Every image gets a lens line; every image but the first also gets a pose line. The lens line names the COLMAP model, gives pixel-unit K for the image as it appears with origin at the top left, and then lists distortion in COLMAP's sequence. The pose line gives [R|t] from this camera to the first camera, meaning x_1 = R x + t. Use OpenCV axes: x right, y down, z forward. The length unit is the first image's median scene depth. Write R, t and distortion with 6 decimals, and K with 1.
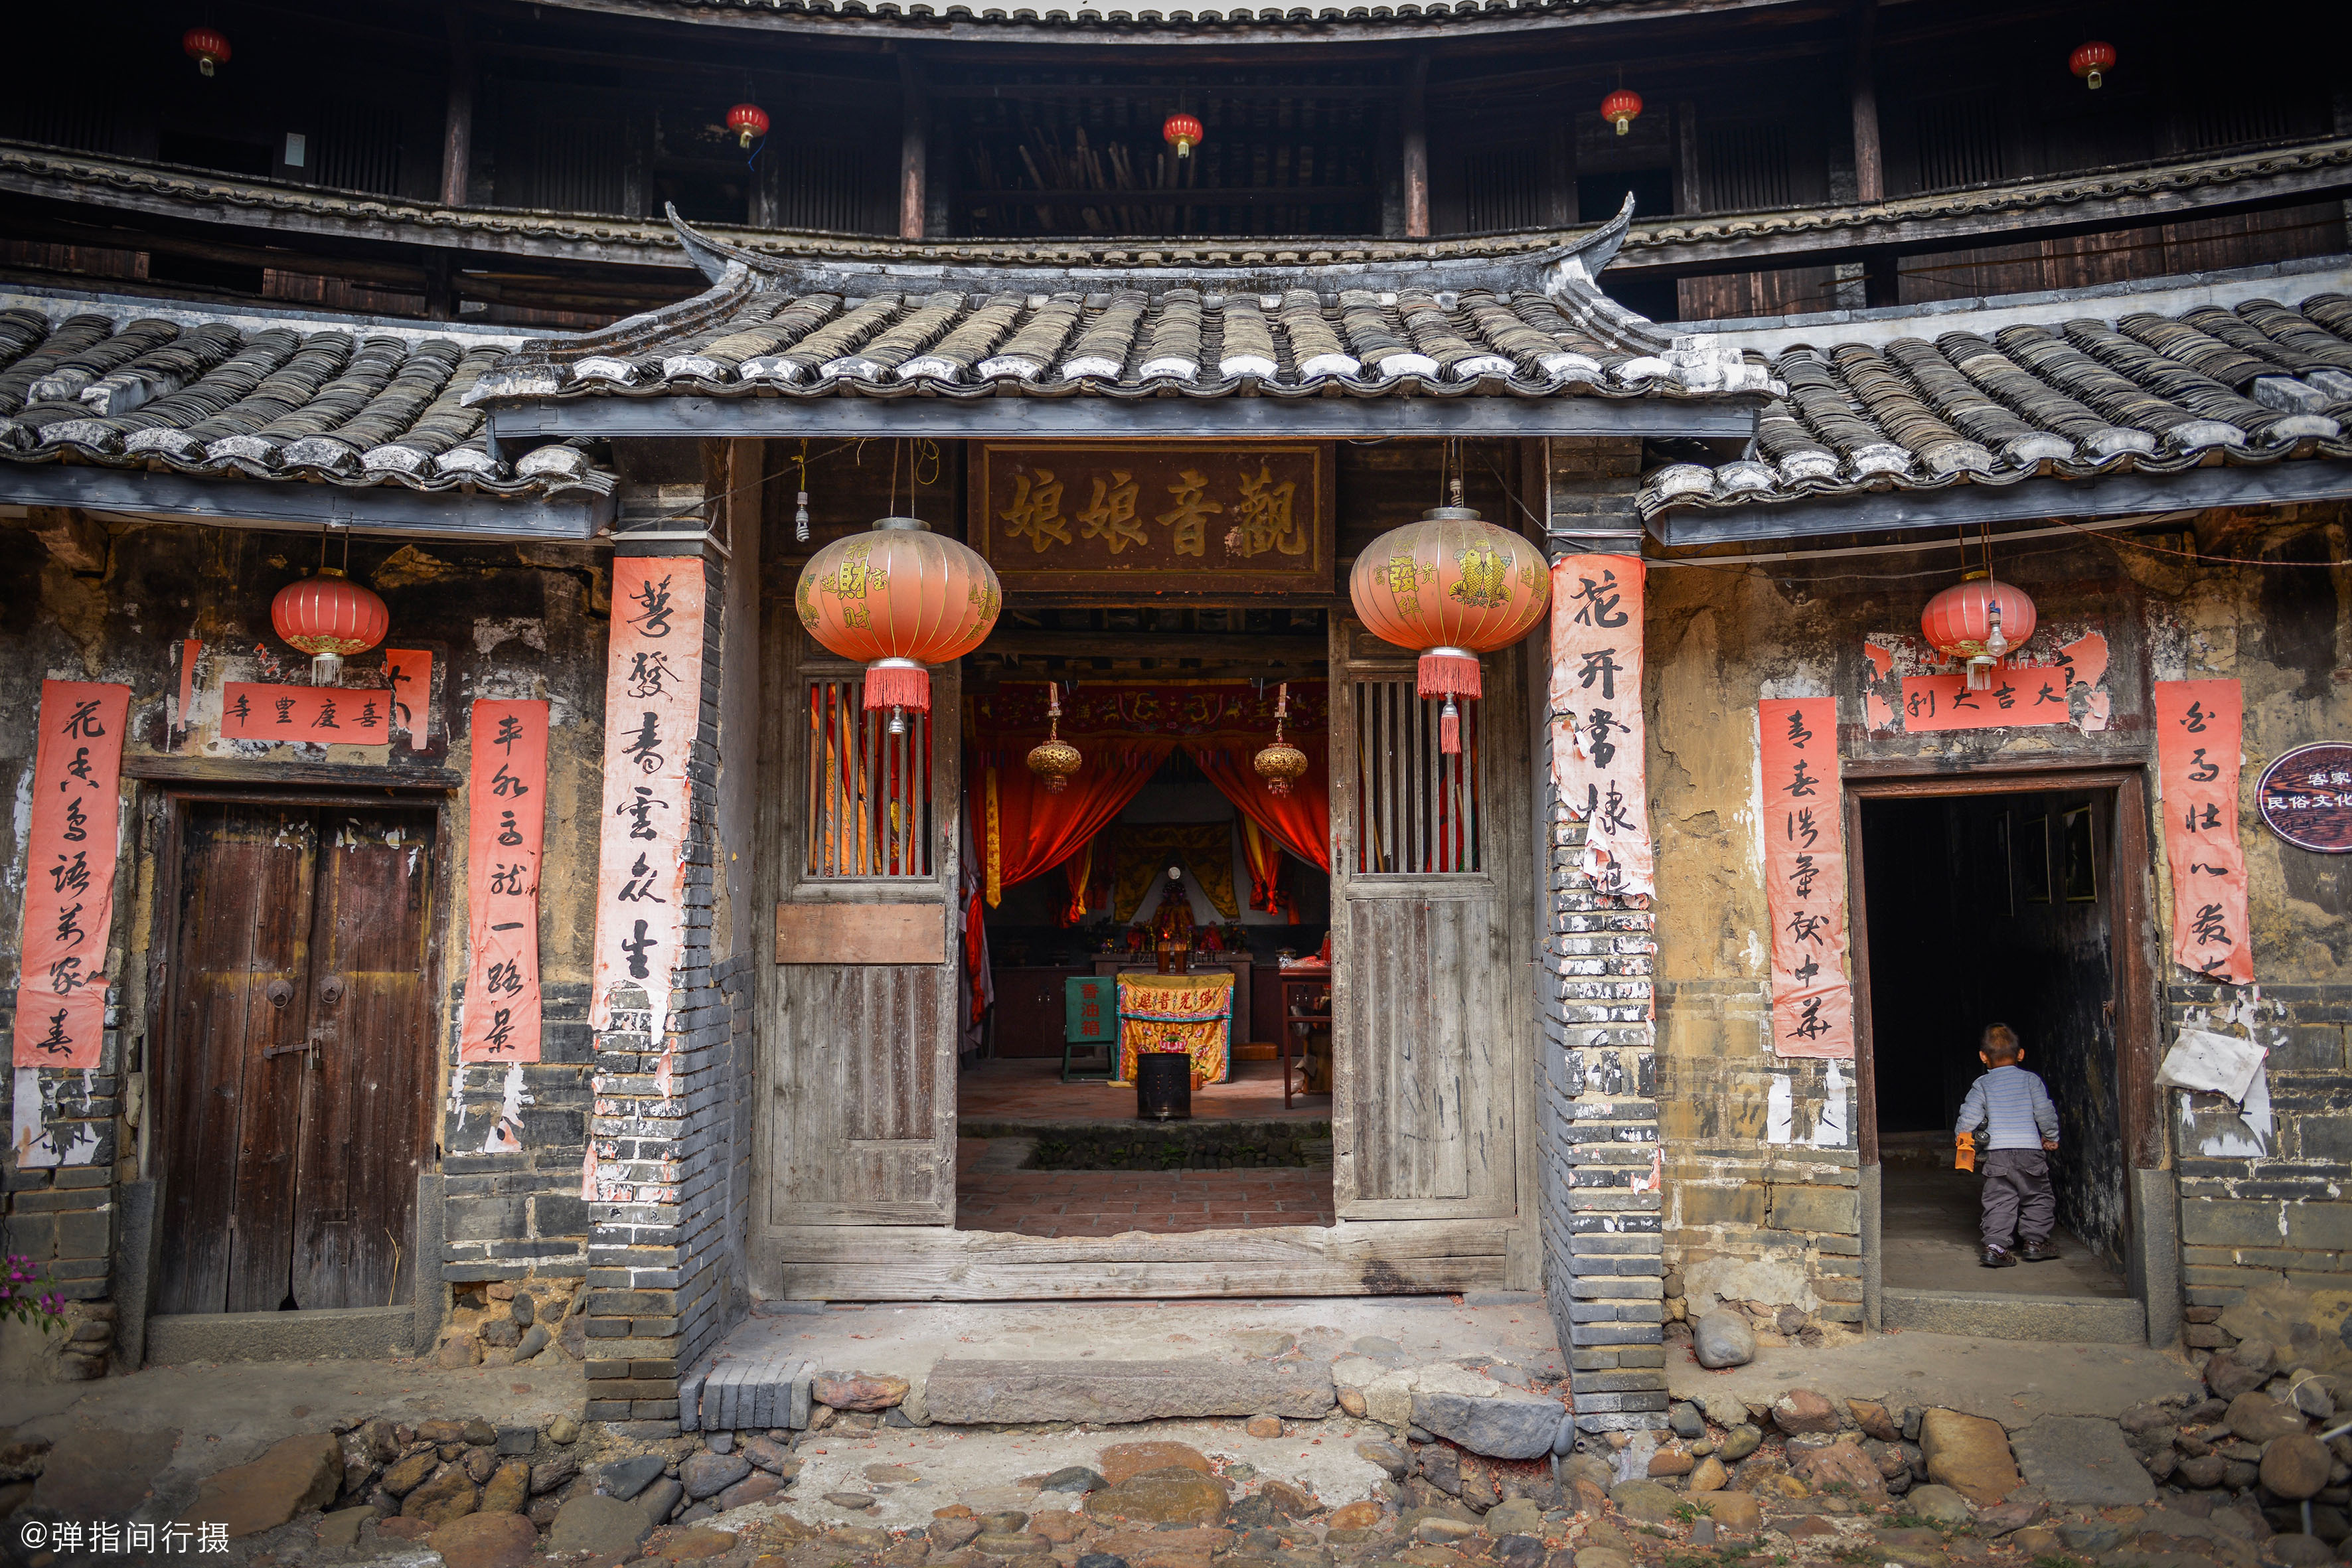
lens RADIAL K [[1691.1, 0, 1202.9], [0, 1691.1, 729.6], [0, 0, 1]] dist [-0.051736, 0.002617]
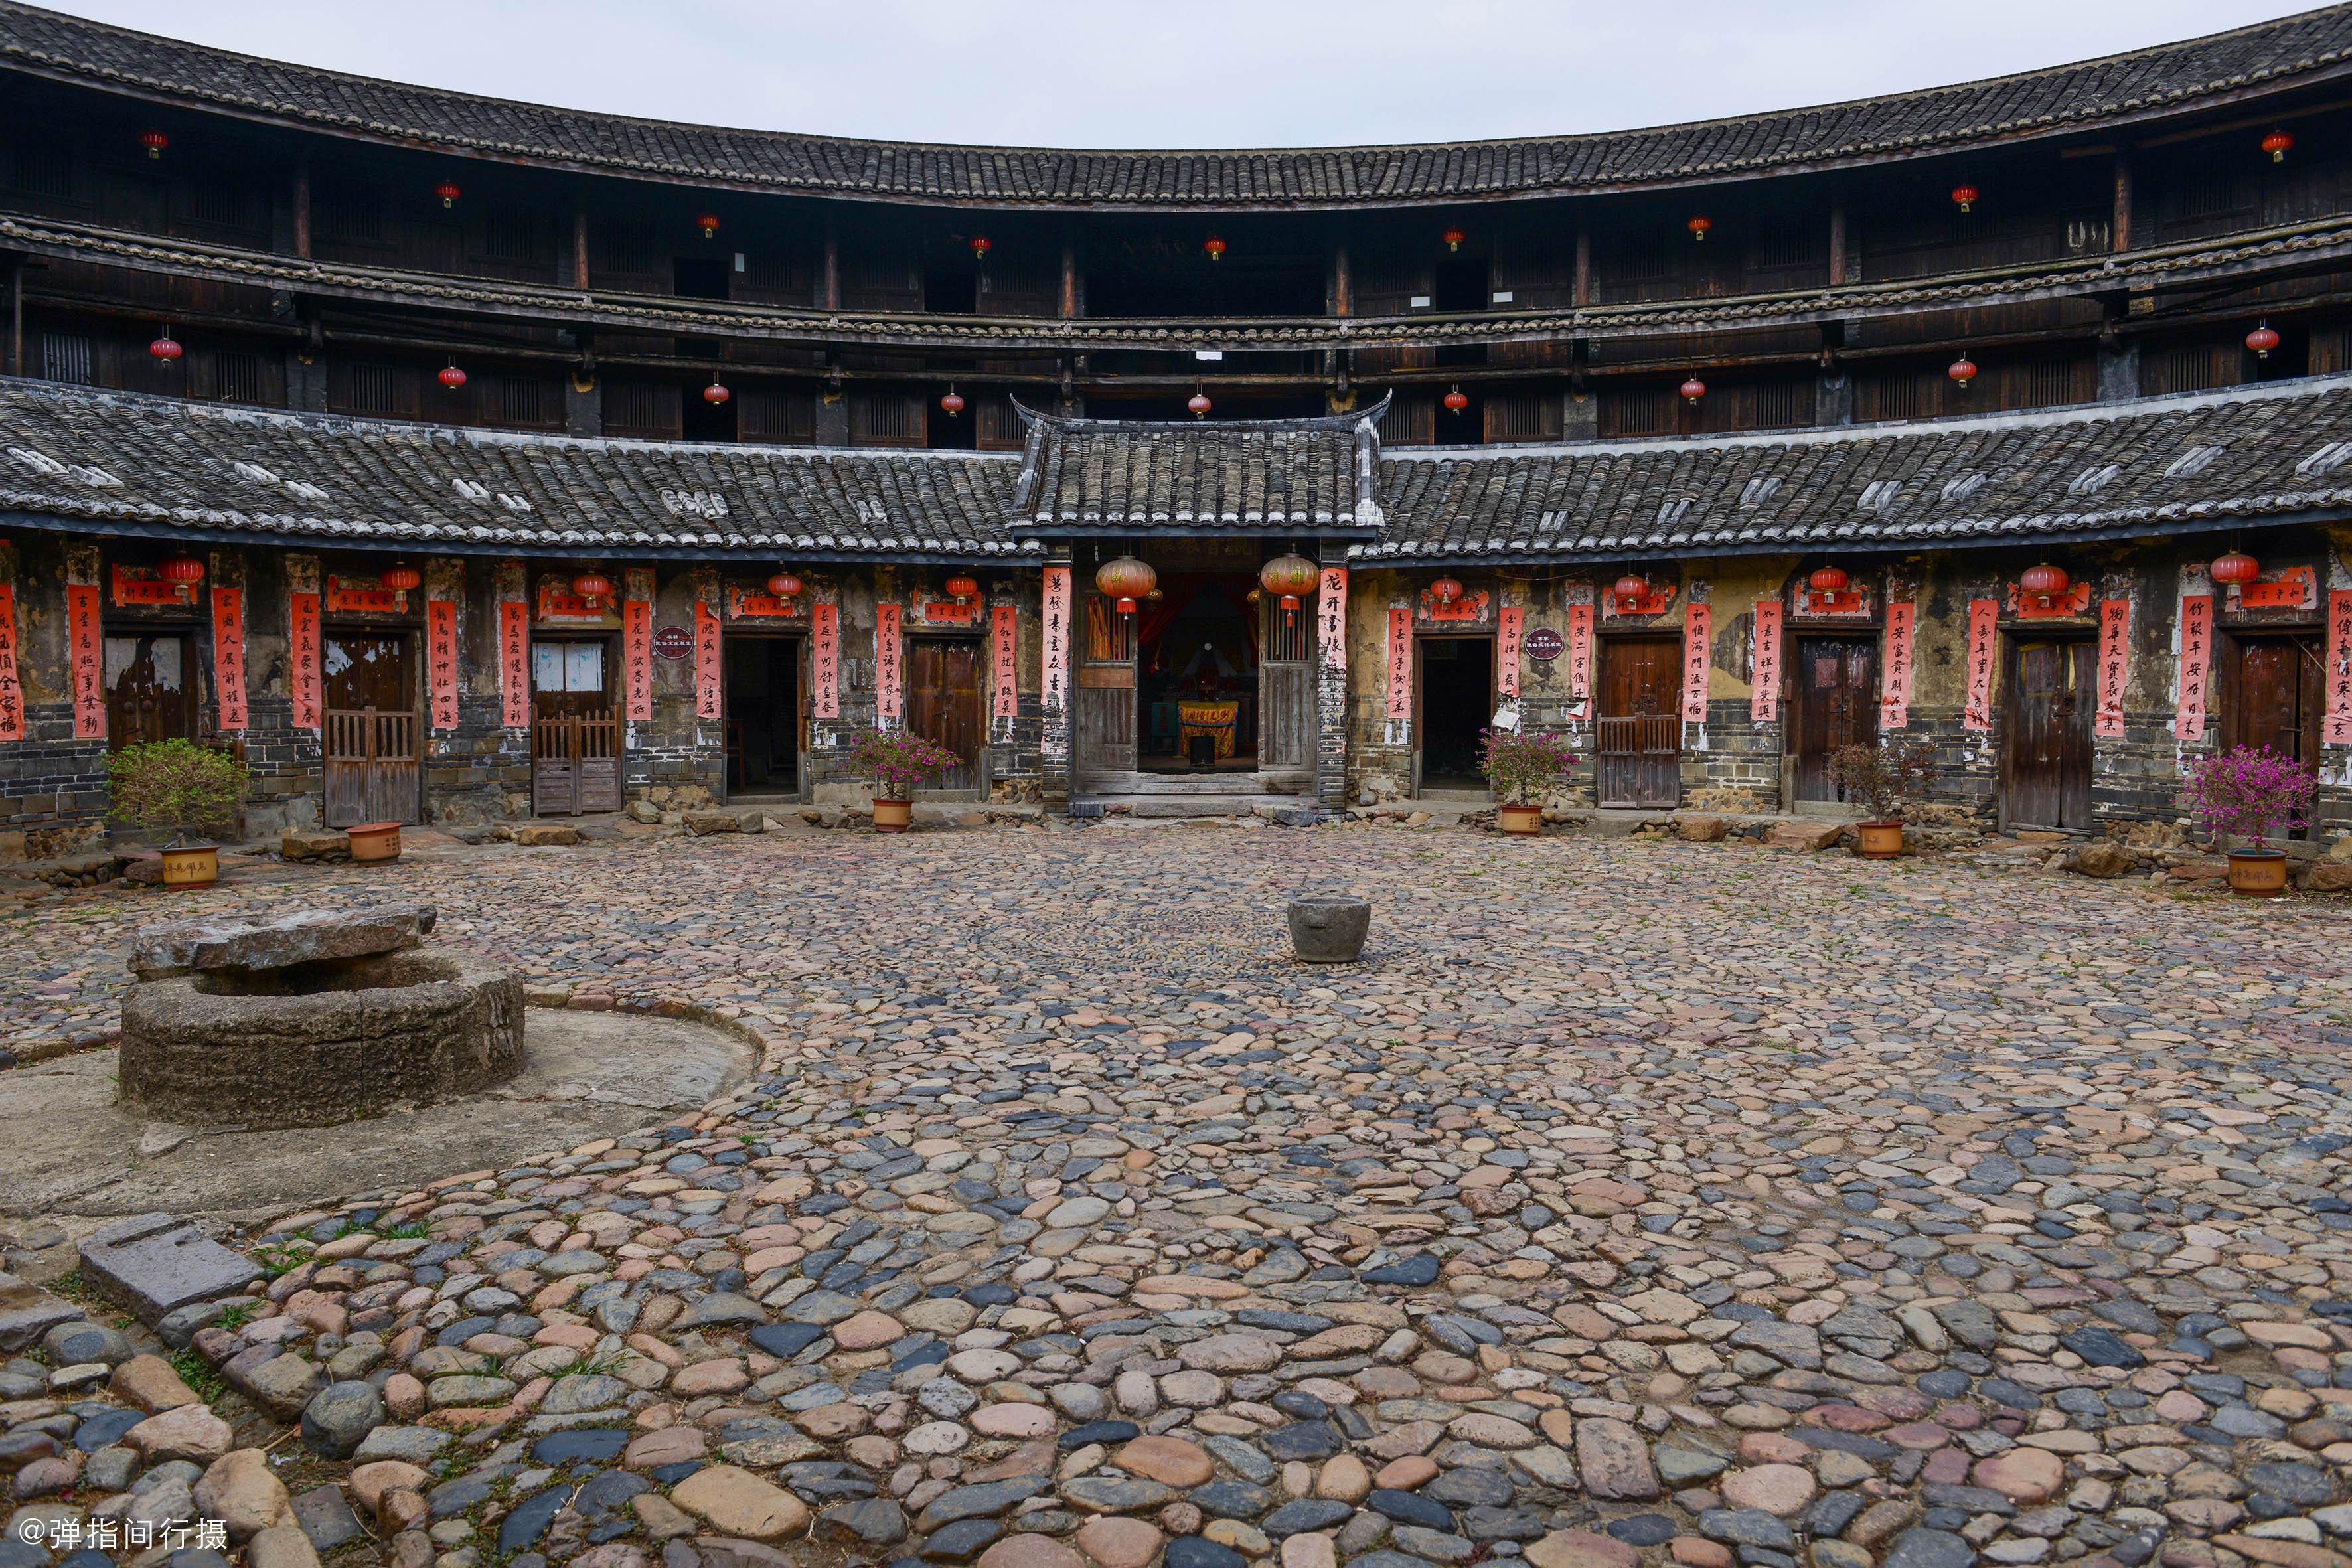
lens RADIAL K [[1768.8, 0, 1174.8], [0, 1768.8, 778.4], [0, 0, 1]] dist [-0.037997, -0.011871]
pose [[0.999332, 0.010023, -0.035133, 0.045302], [-0.003808, 0.984973, 0.172666, -0.301614], [0.036335, -0.172417, 0.984354, -2.583053]]
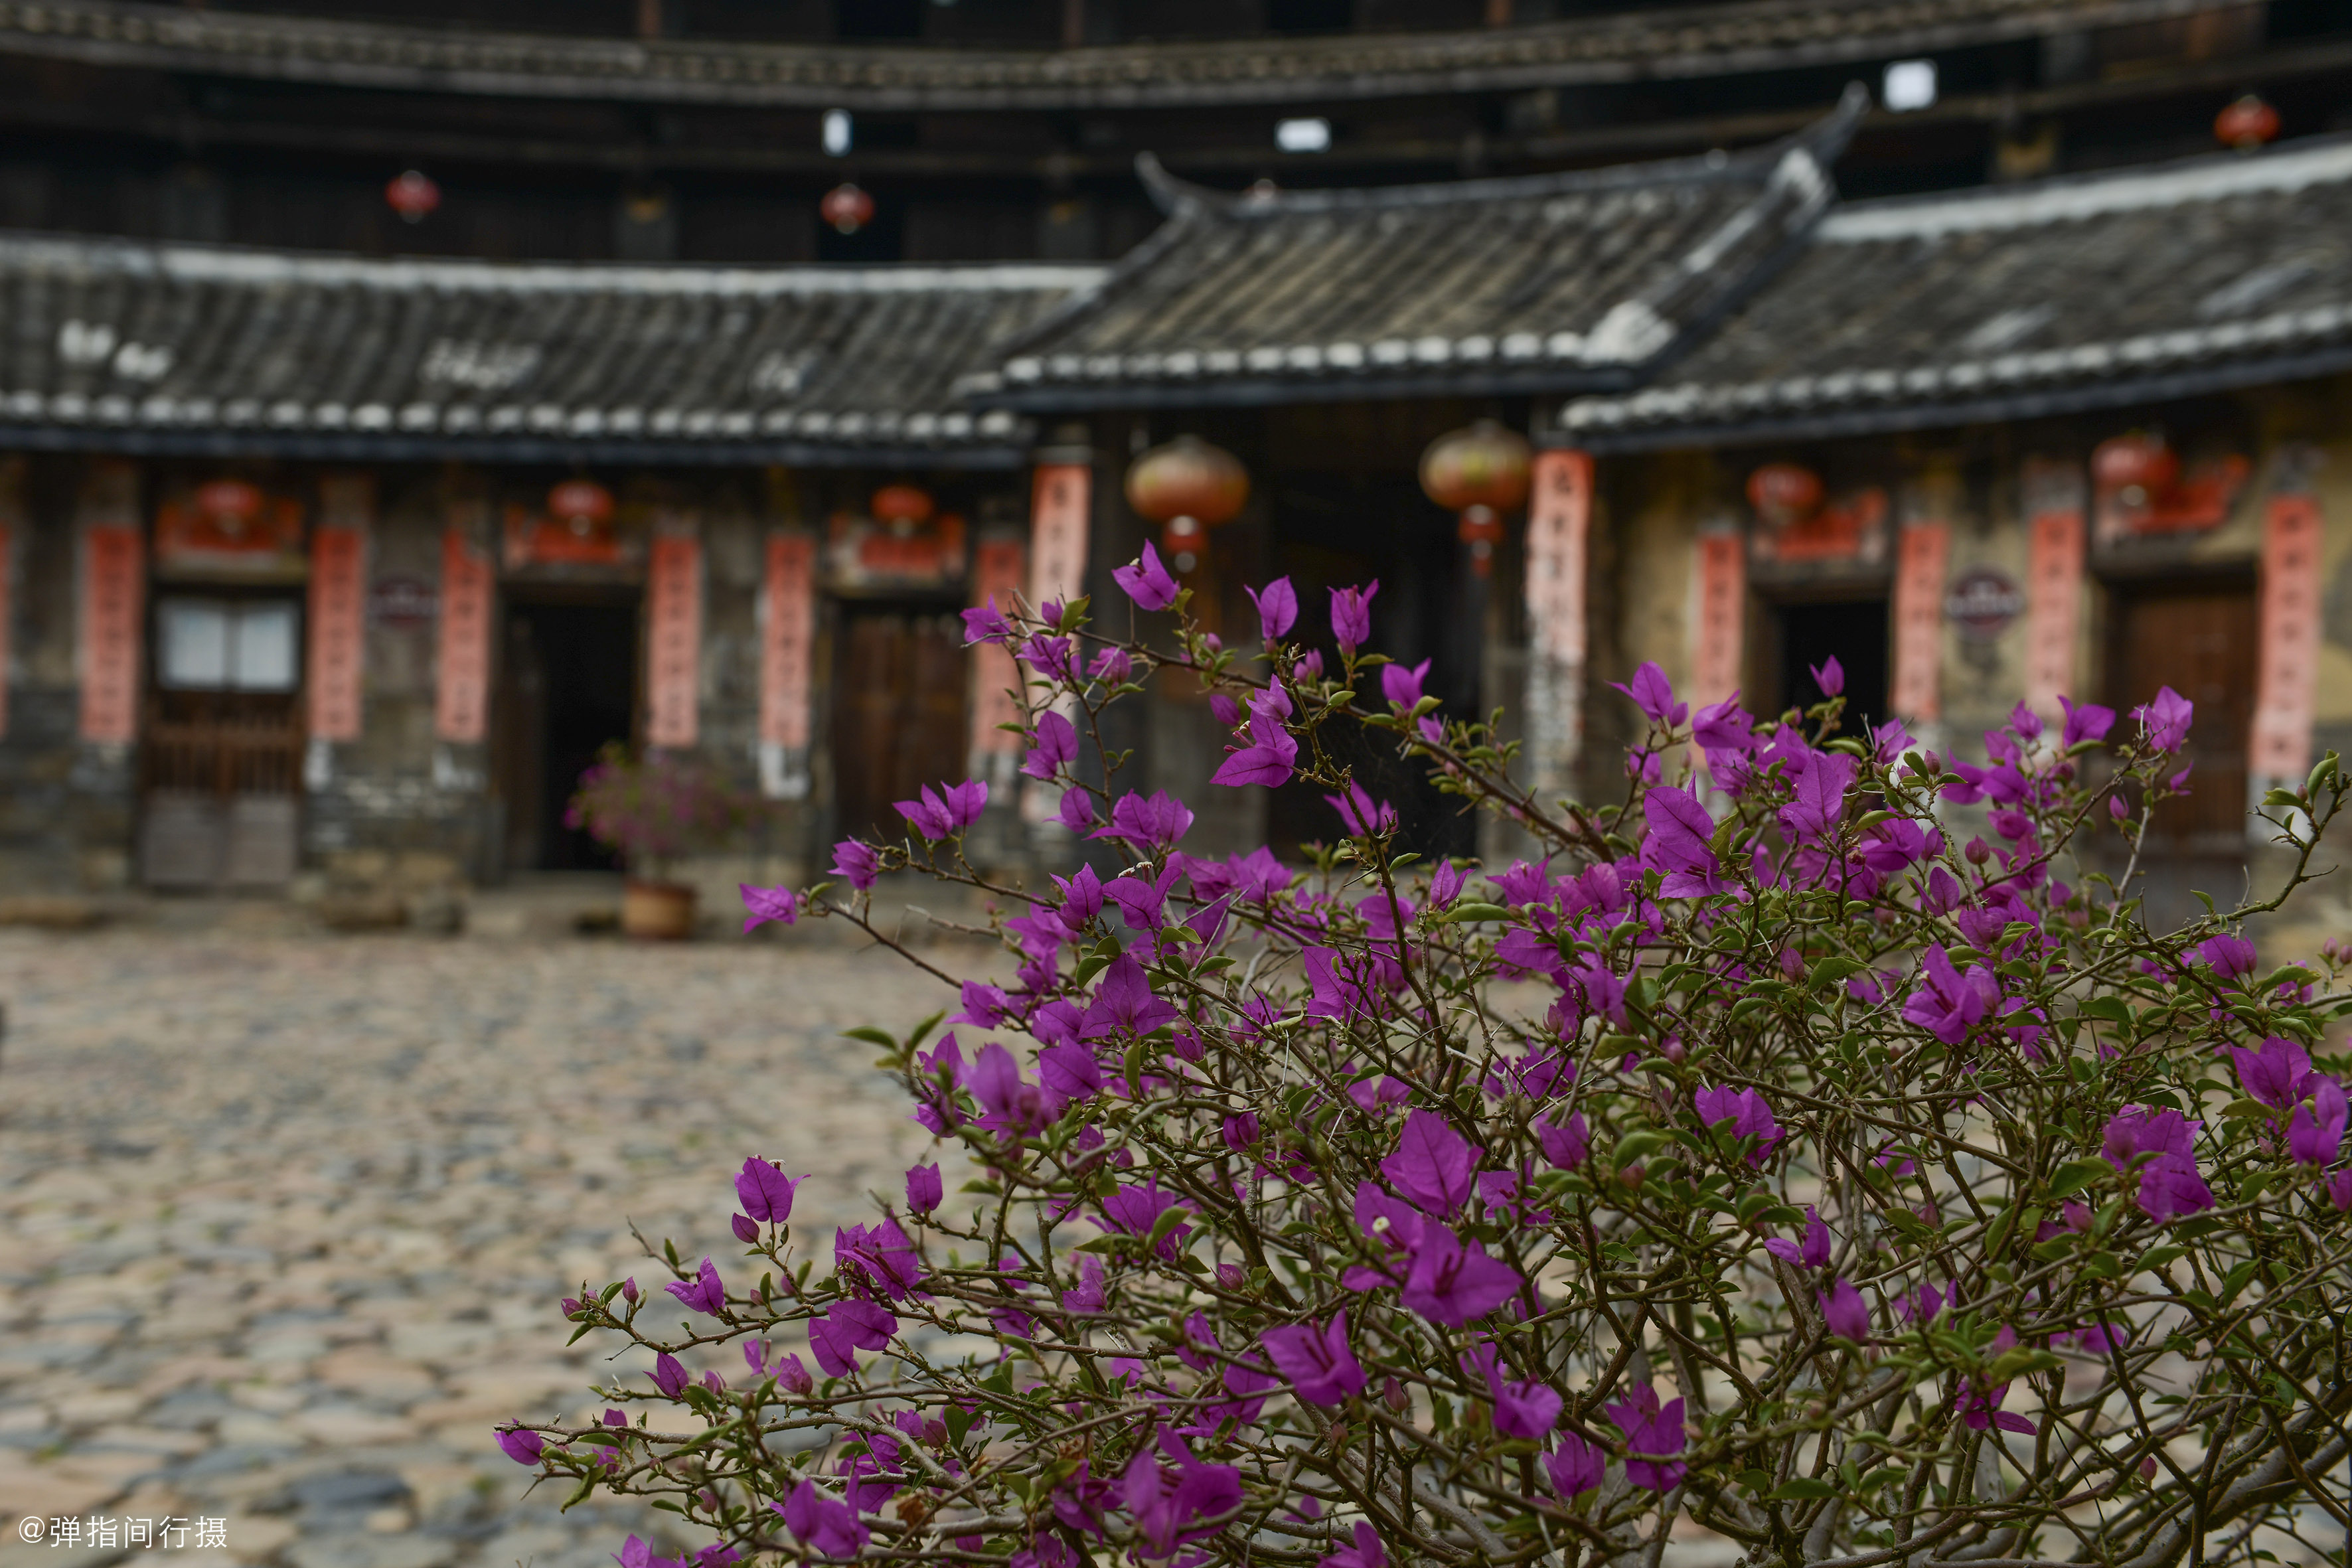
lens RADIAL K [[3099.6, 0, 1161.3], [0, 3099.6, 774.3], [0, 0, 1]] dist [0.132594, 0.000000]
pose [[0.884613, 0.026339, -0.465582, 1.318594], [0.025699, 0.994133, 0.105068, -0.122134], [0.465618, -0.104910, 0.878746, -1.891771]]
